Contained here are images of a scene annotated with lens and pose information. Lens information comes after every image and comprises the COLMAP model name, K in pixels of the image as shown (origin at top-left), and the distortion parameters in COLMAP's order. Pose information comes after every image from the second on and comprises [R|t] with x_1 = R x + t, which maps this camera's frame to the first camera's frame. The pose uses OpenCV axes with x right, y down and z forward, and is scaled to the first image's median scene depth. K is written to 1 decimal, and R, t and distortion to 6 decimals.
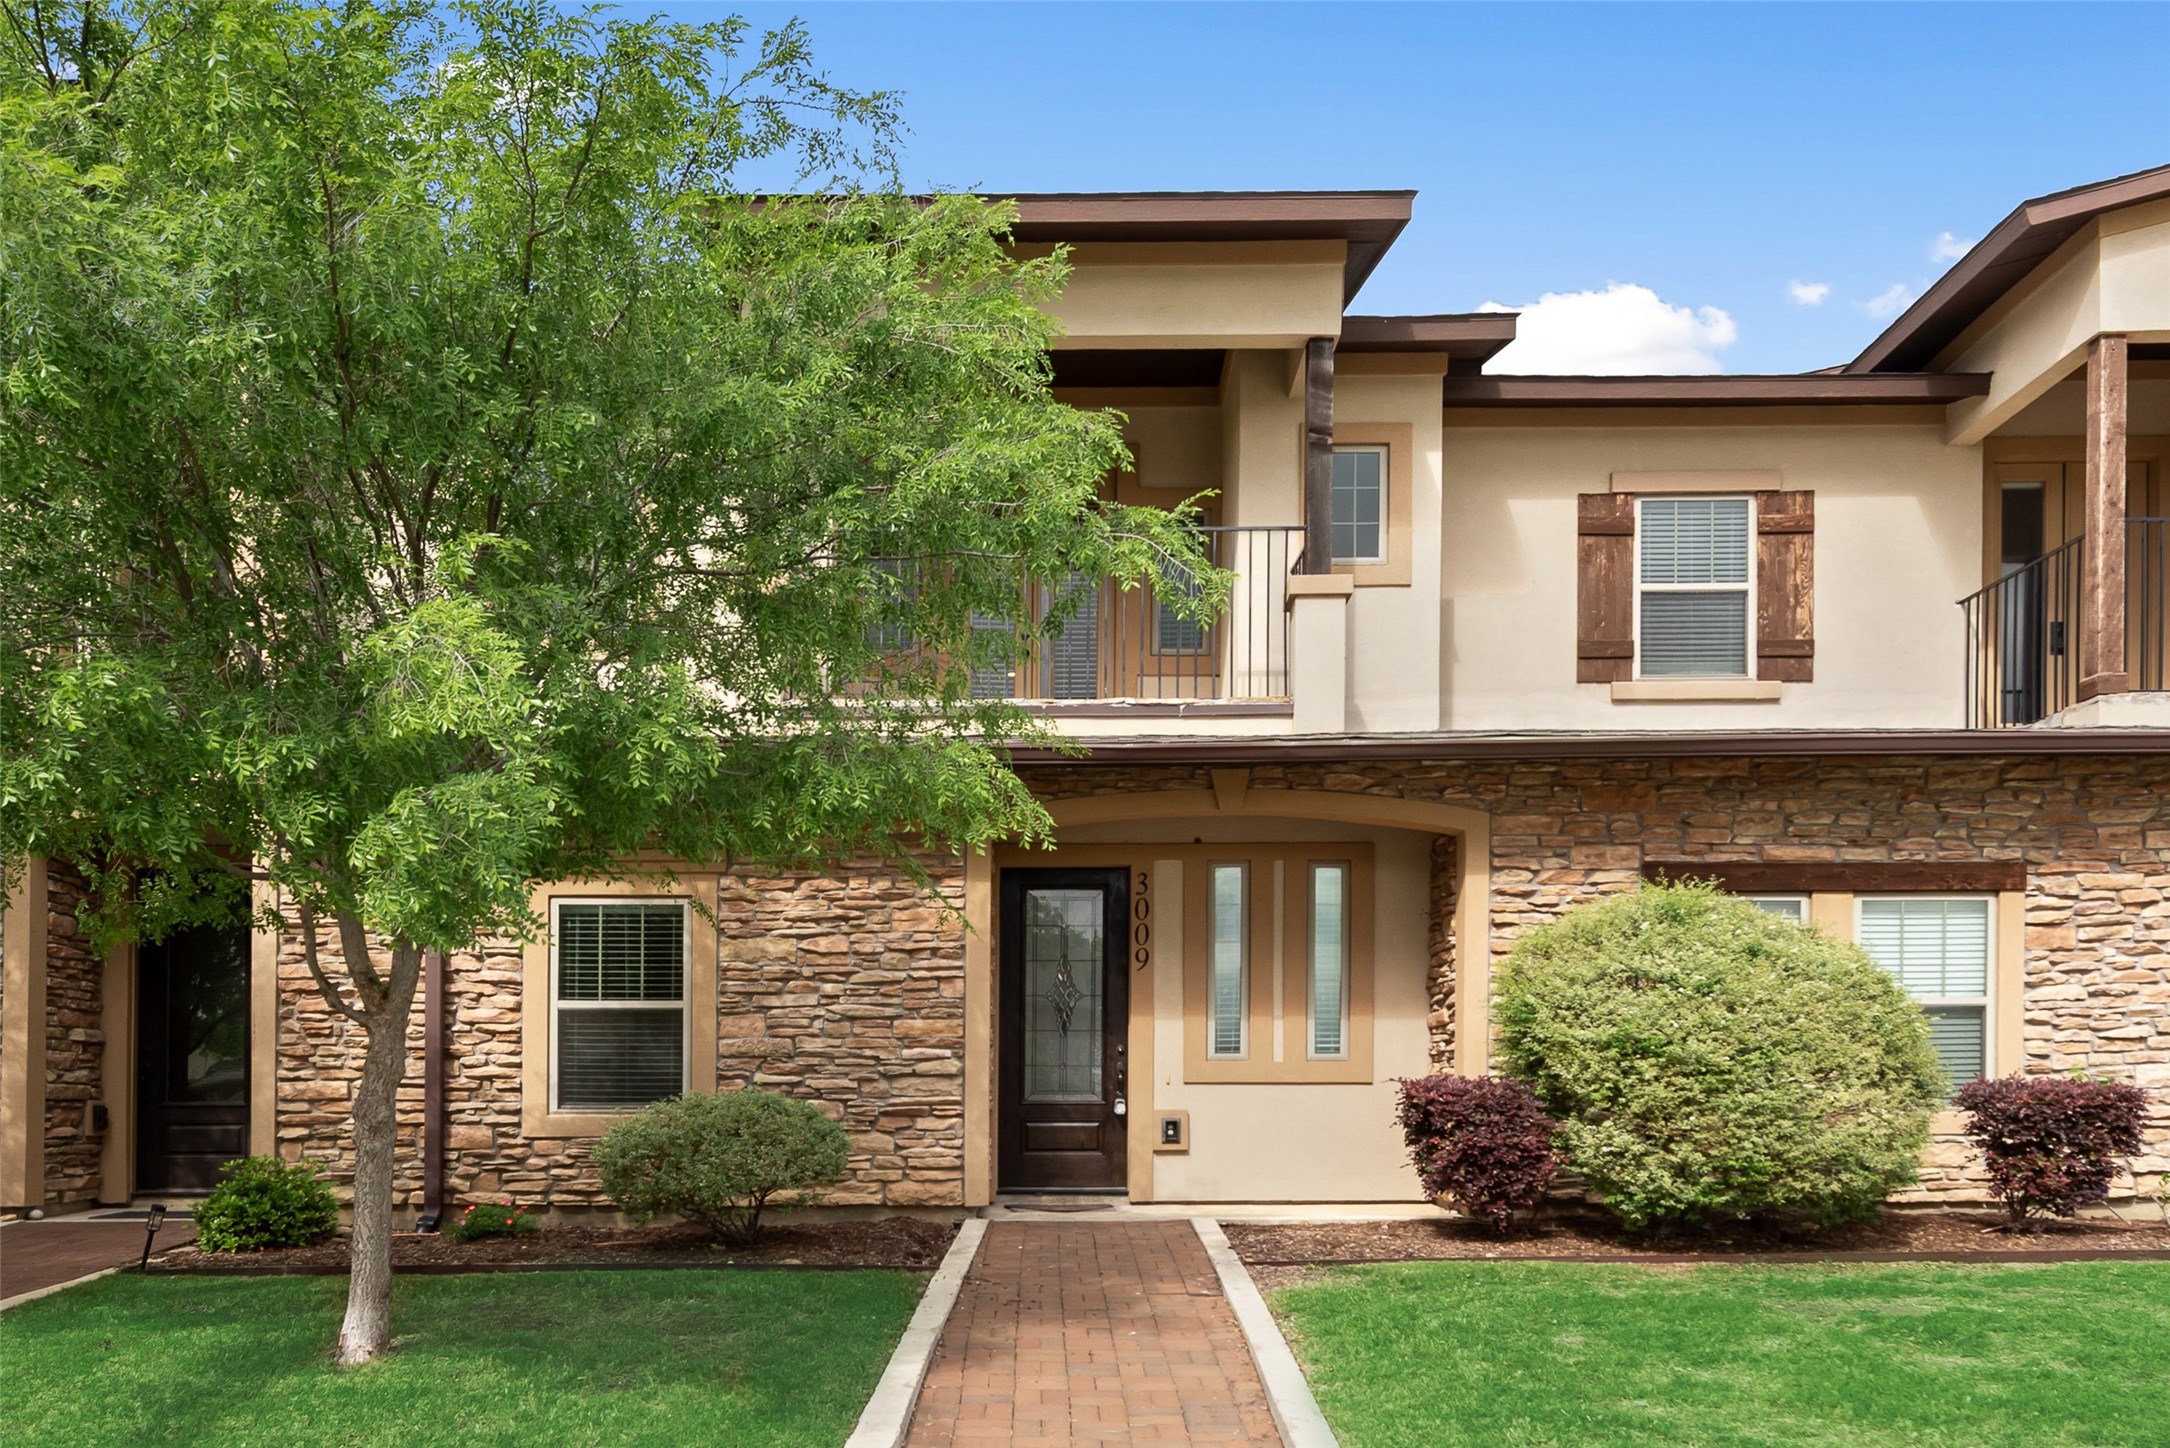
lens RADIAL K [[845.2, 0, 1085.0], [0, 845.2, 737.3], [0, 0, 1]] dist [-0.001506, -0.000005]
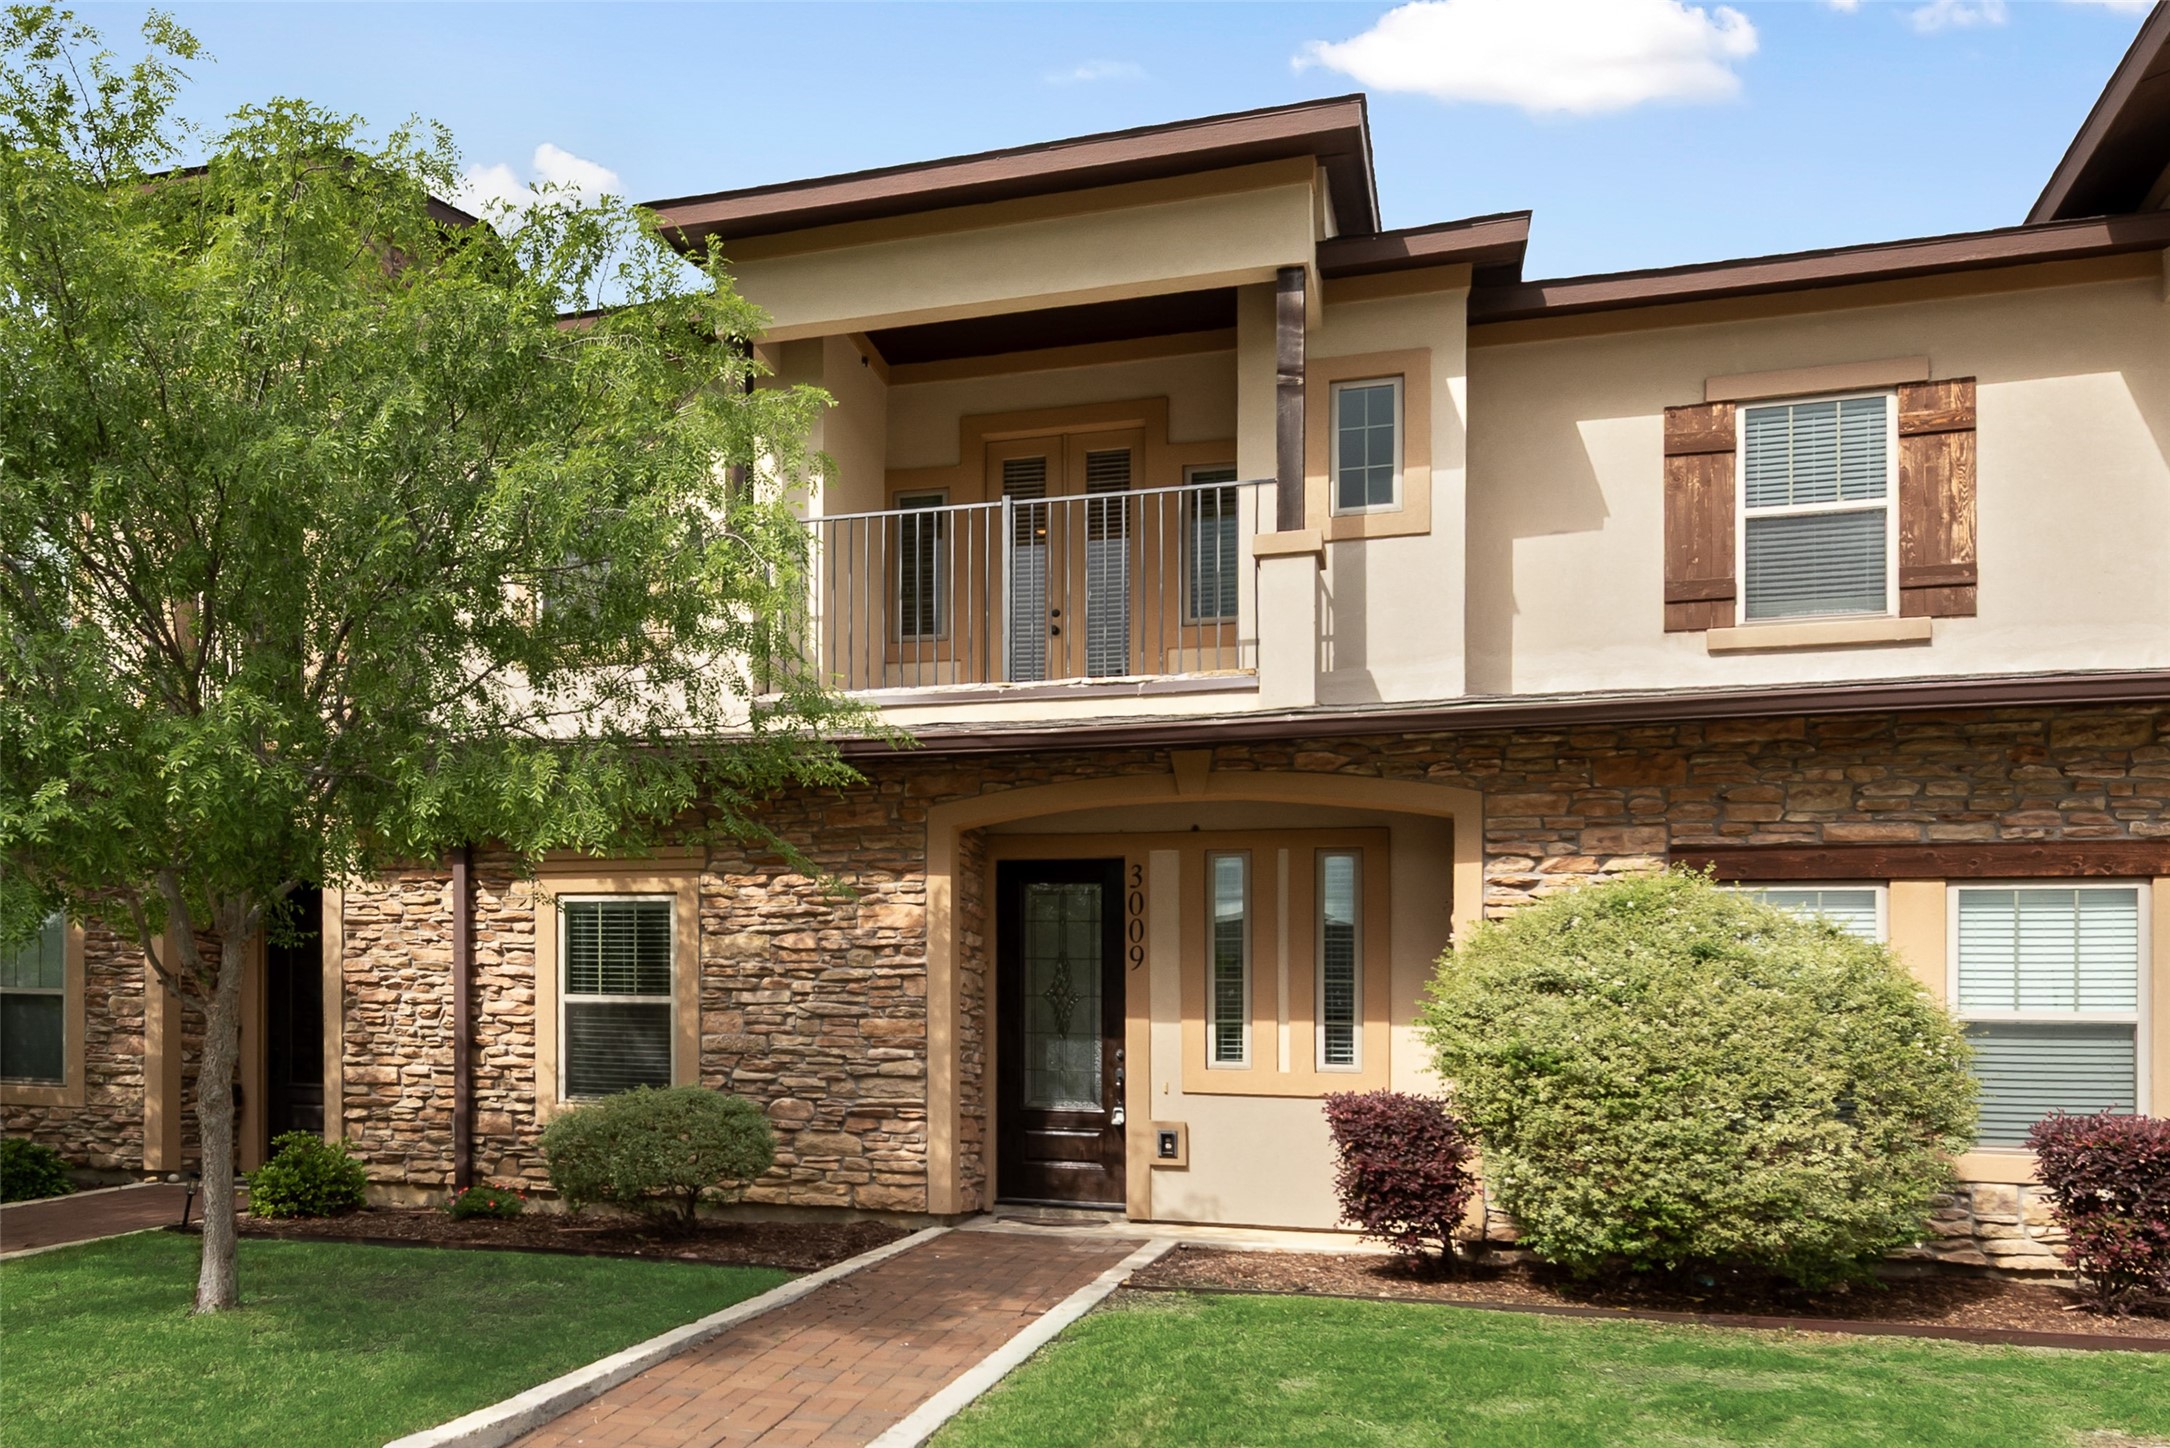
lens RADIAL K [[917.7, 0, 1084.5], [0, 917.7, 713.0], [0, 0, 1]] dist [-0.001357, -0.000317]
pose [[0.984775, -0.039380, -0.169313, 0.220129], [0.039030, 0.999223, -0.005395, -0.002252], [0.169394, -0.001295, 0.985548, -0.000550]]
